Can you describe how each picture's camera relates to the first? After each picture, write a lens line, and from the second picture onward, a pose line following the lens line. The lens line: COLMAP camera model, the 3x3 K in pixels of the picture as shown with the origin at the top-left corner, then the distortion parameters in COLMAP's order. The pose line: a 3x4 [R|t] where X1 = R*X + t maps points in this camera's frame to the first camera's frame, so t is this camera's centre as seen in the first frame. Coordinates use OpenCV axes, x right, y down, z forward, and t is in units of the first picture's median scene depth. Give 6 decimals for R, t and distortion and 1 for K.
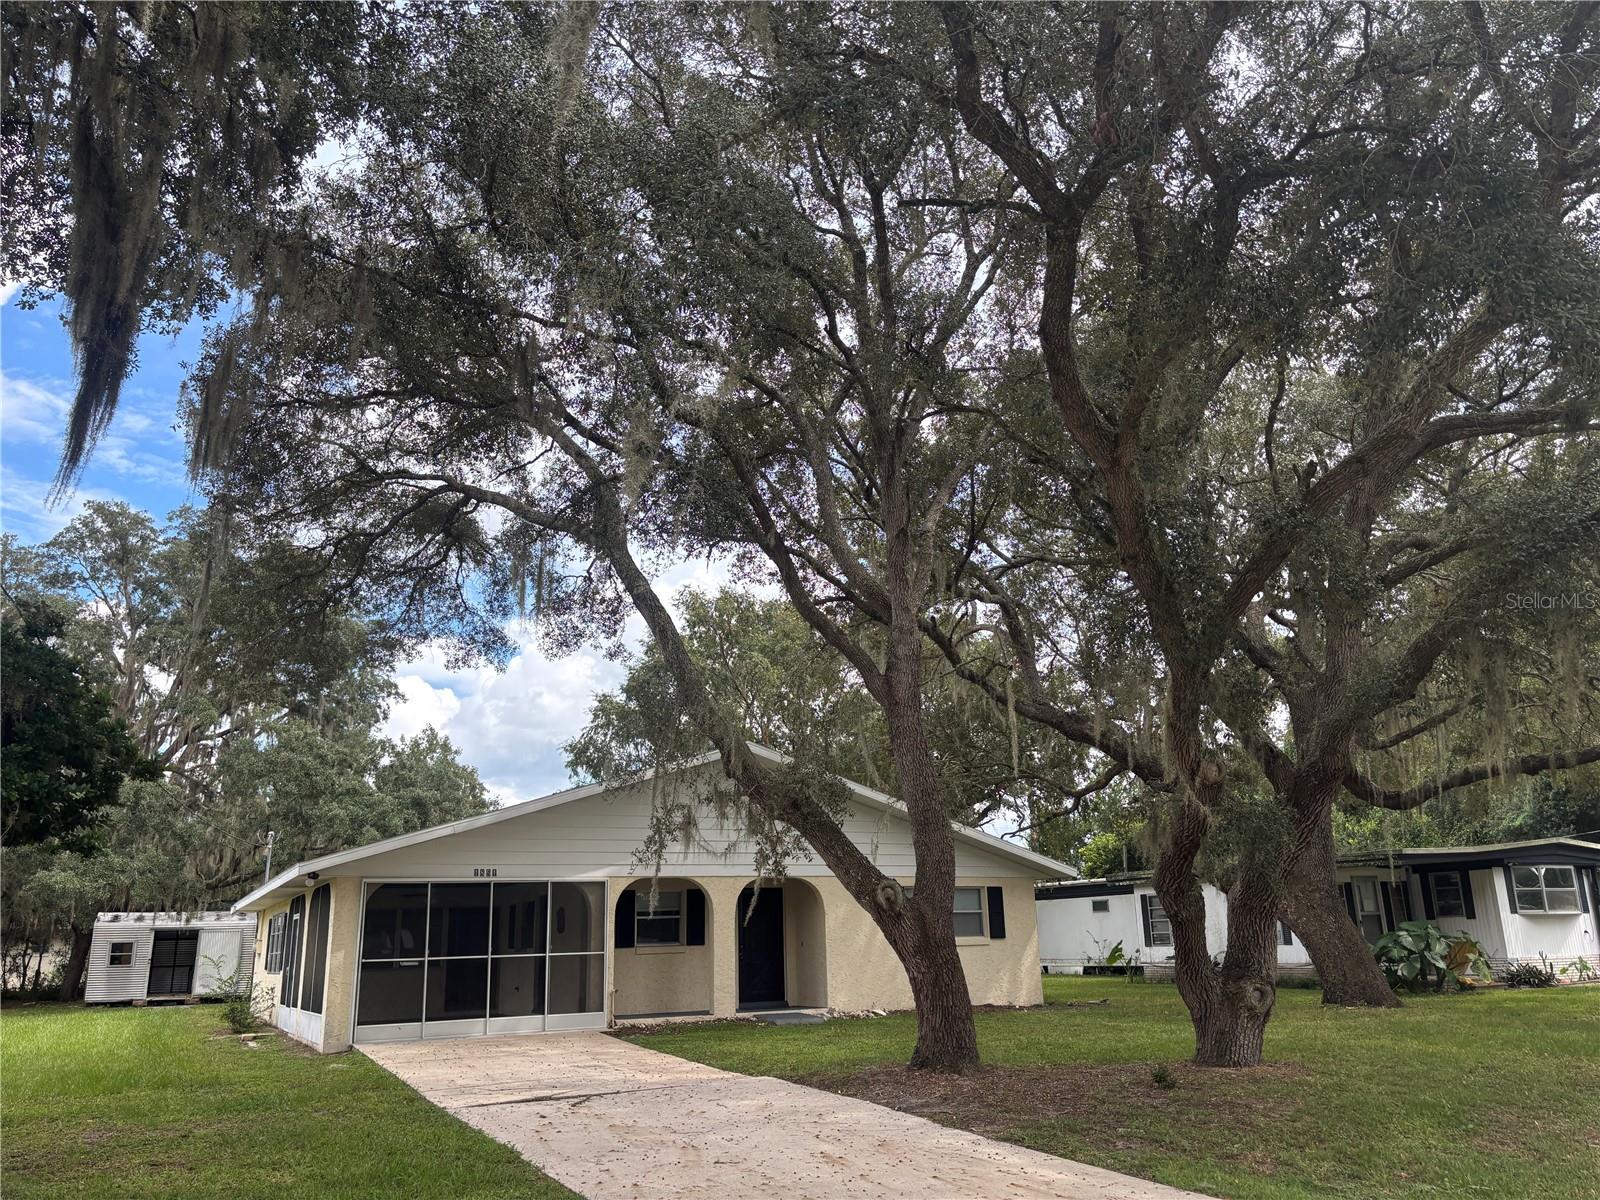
lens RADIAL K [[1195.2, 0, 800.0], [0, 1195.2, 600.0], [0, 0, 1]] dist [0.063226, -0.084237]
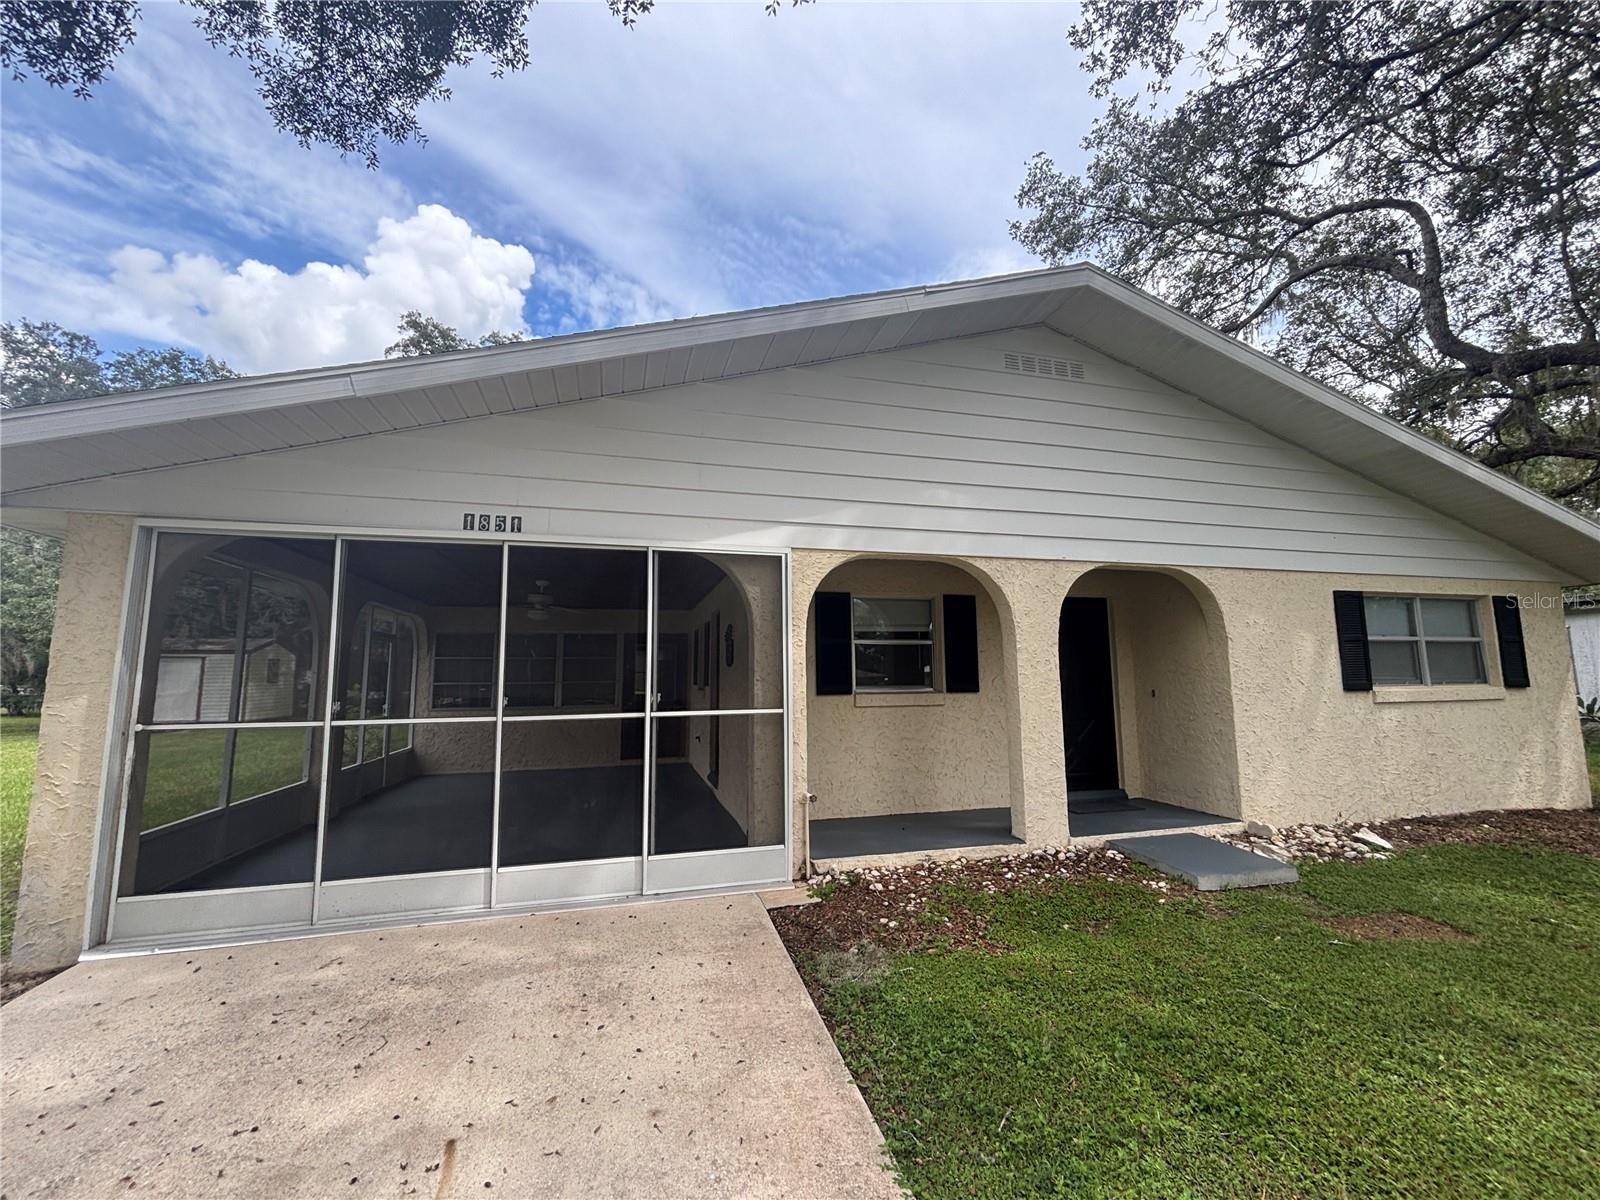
lens RADIAL K [[662.6, 0, 799.9], [0, 662.6, 593.1], [0, 0, 1]] dist [0.000638, 0.000388]
pose [[0.979385, -0.008259, -0.201835, -0.090053], [0.039673, 0.987569, 0.152098, 0.178054], [0.198070, -0.156970, 0.967538, 0.643378]]
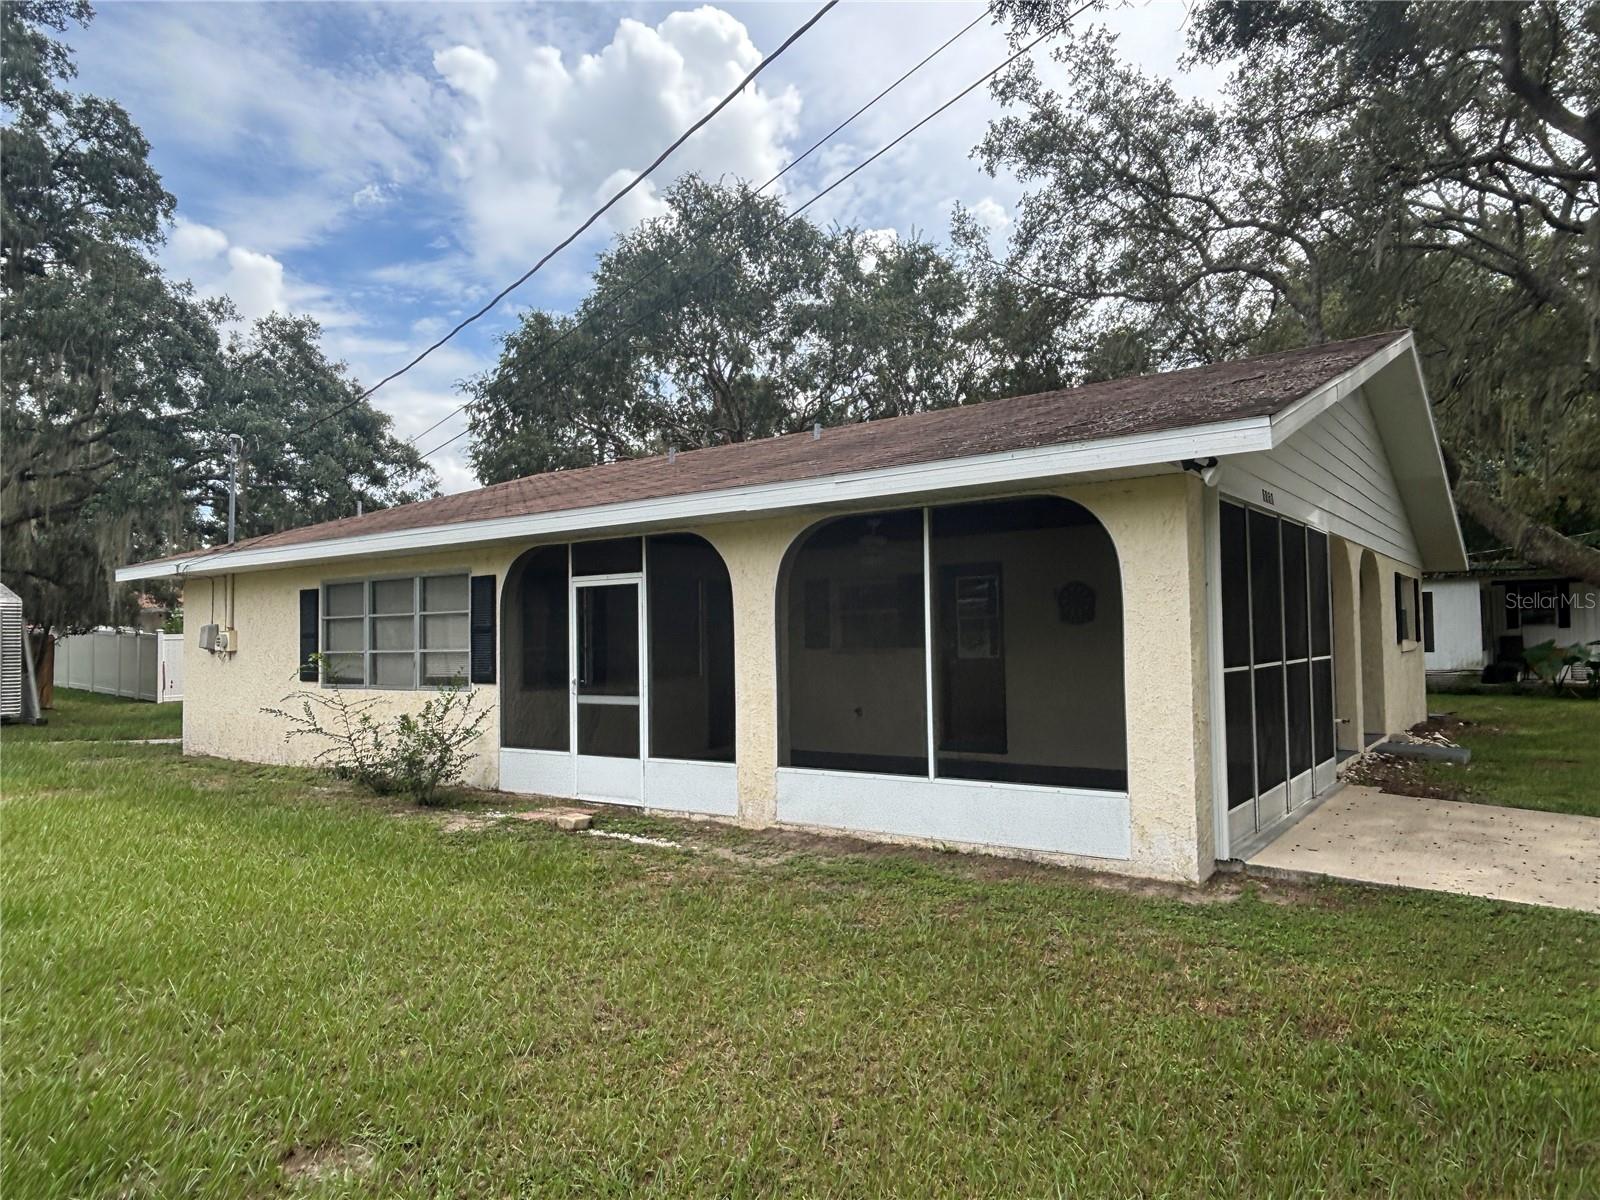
lens RADIAL K [[1042.0, 0, 800.0], [0, 1042.0, 600.0], [0, 0, 1]] dist [0.031226, -0.055416]
pose [[0.895914, 0.028855, 0.443290, -0.498947], [-0.130175, 0.971135, 0.199877, 0.164083], [-0.424727, -0.236778, 0.873809, 0.557012]]
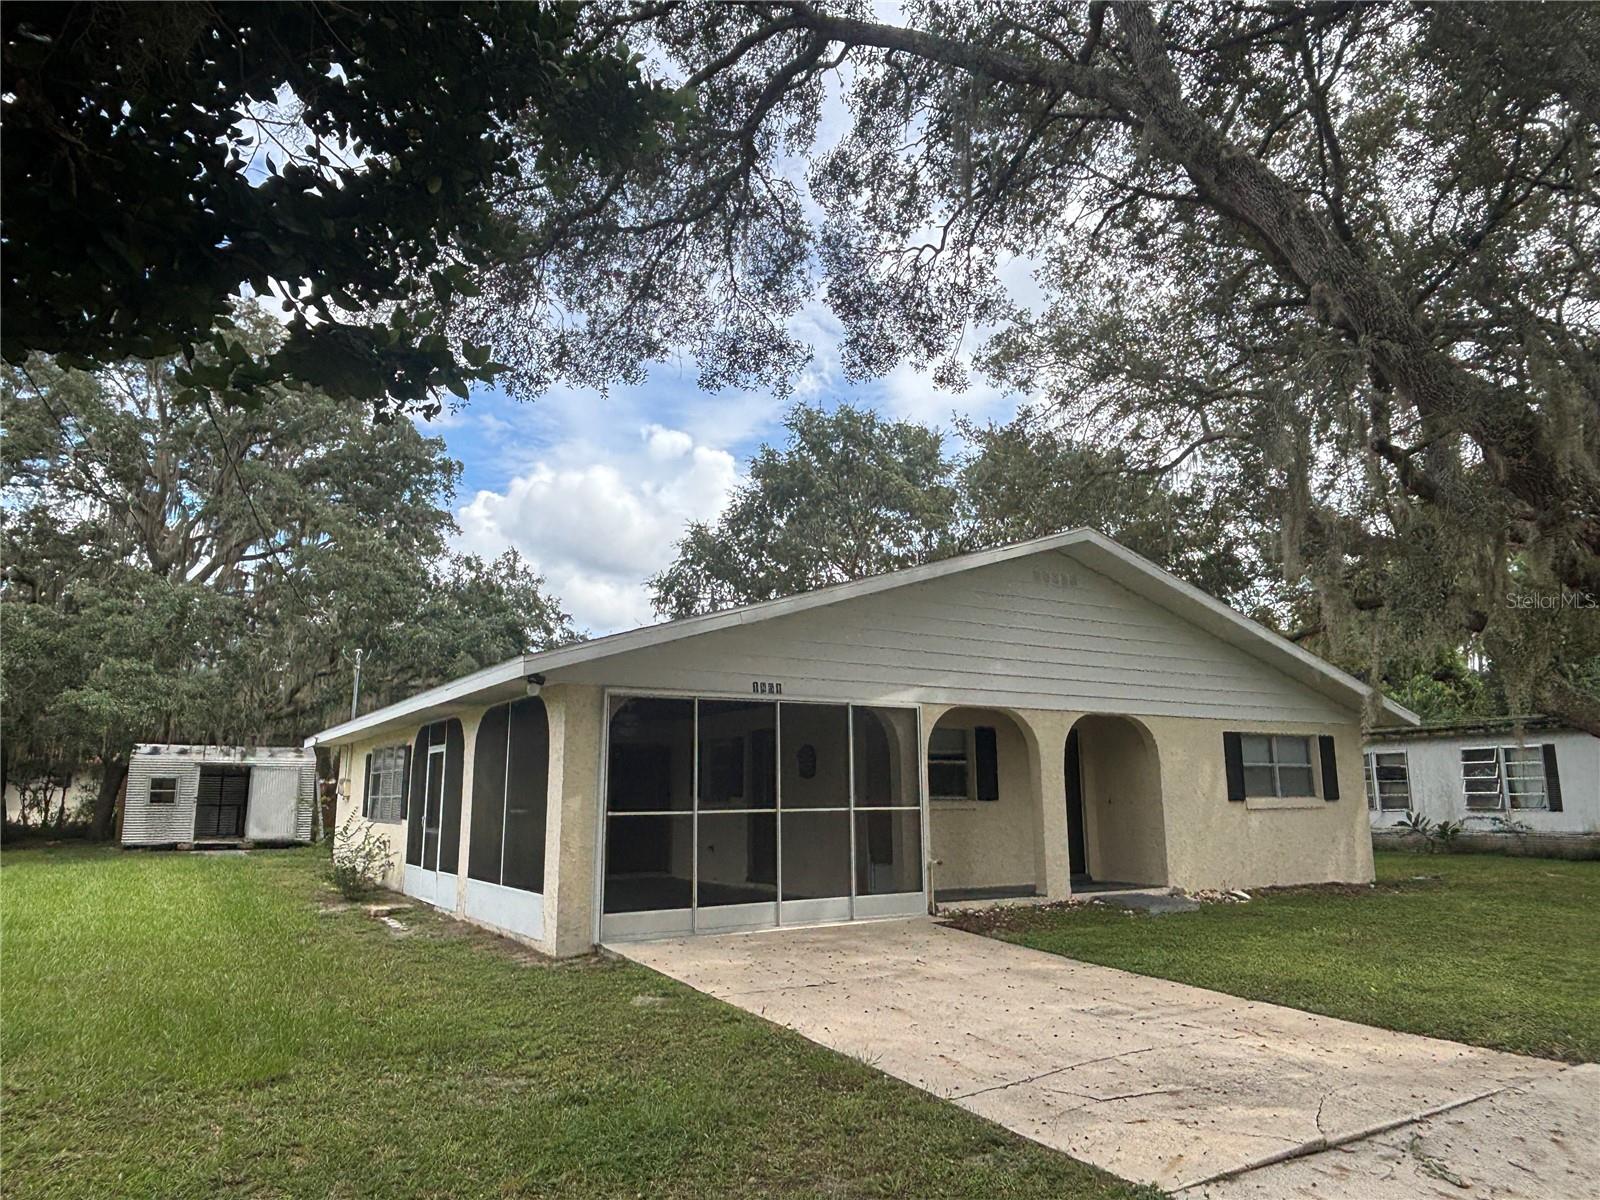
lens RADIAL K [[1042.0, 0, 800.0], [0, 1042.0, 600.0], [0, 0, 1]] dist [0.031226, -0.055416]
pose [[0.997351, 0.034228, 0.064187, -0.228478], [-0.039986, 0.995076, 0.090690, 0.100914], [-0.060767, -0.093017, 0.993808, 0.345892]]
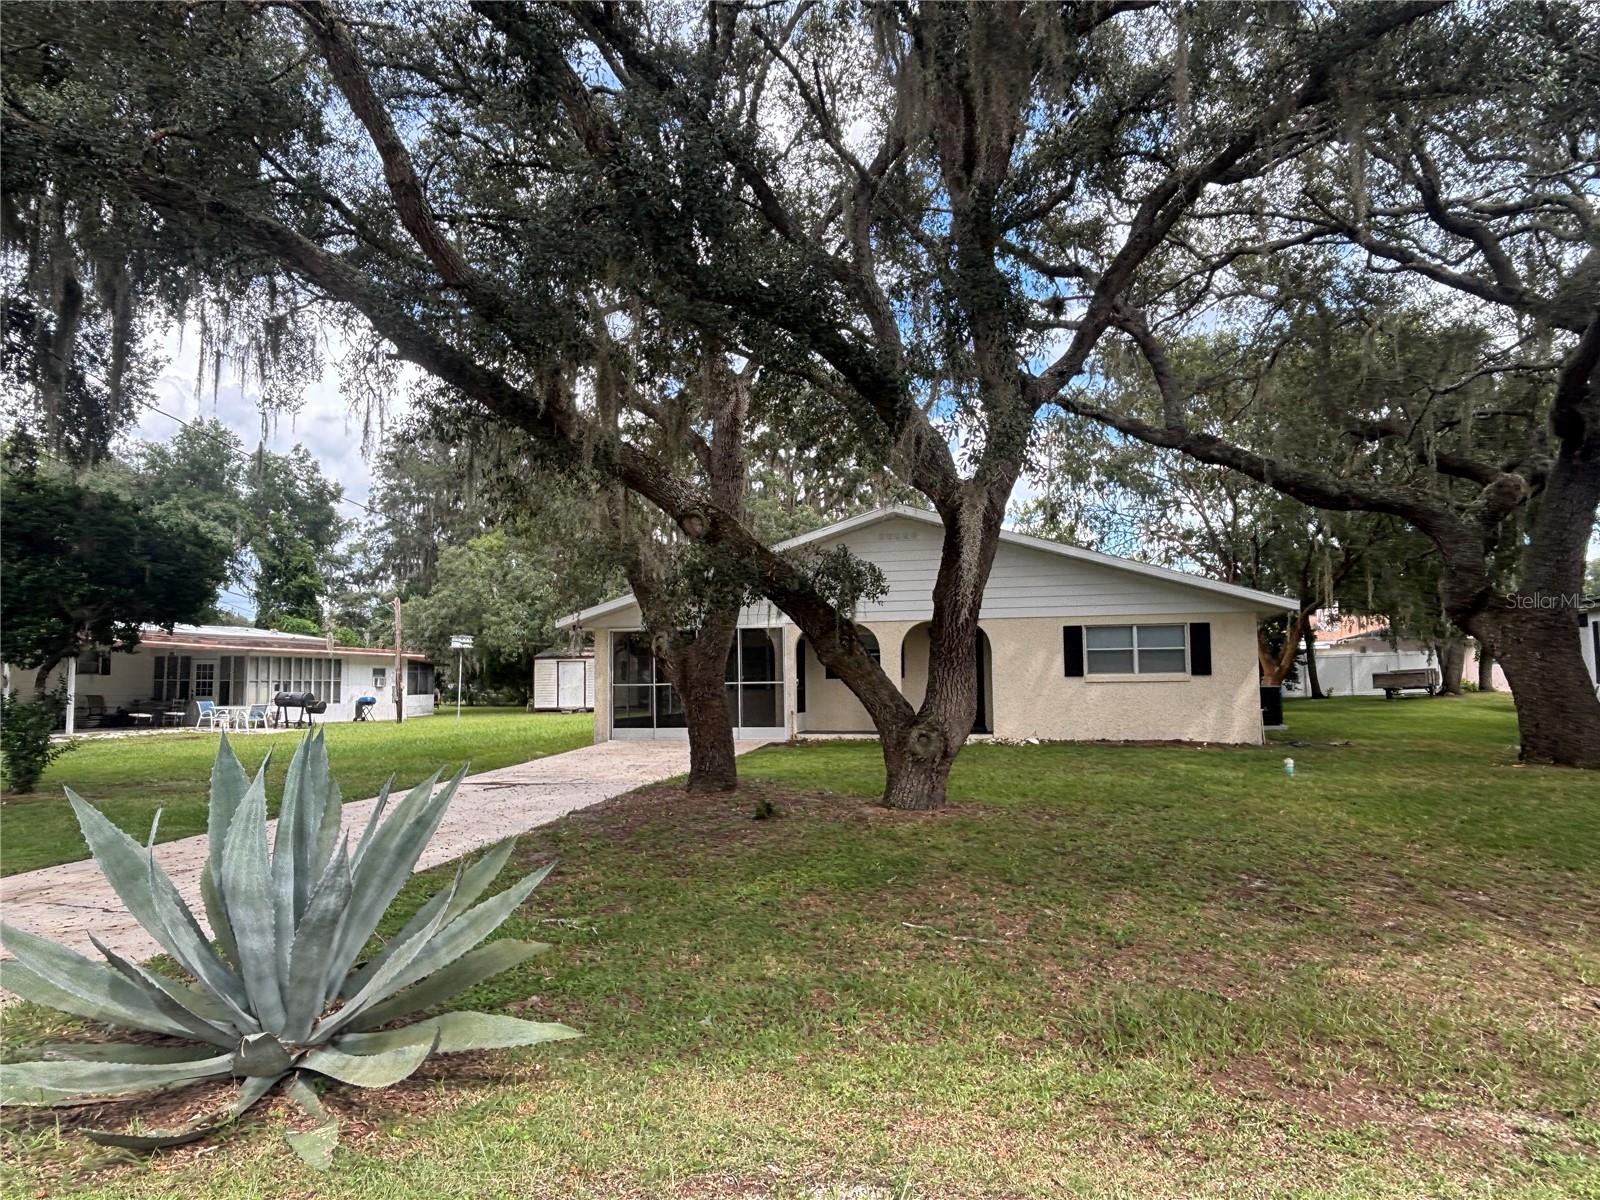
lens RADIAL K [[1042.0, 0, 800.0], [0, 1042.0, 600.0], [0, 0, 1]] dist [0.031226, -0.055416]
pose [[0.772472, -0.032275, -0.634228, 0.444991], [0.168032, 0.973501, 0.155118, 0.037853], [0.612415, -0.226394, 0.757426, 0.177313]]
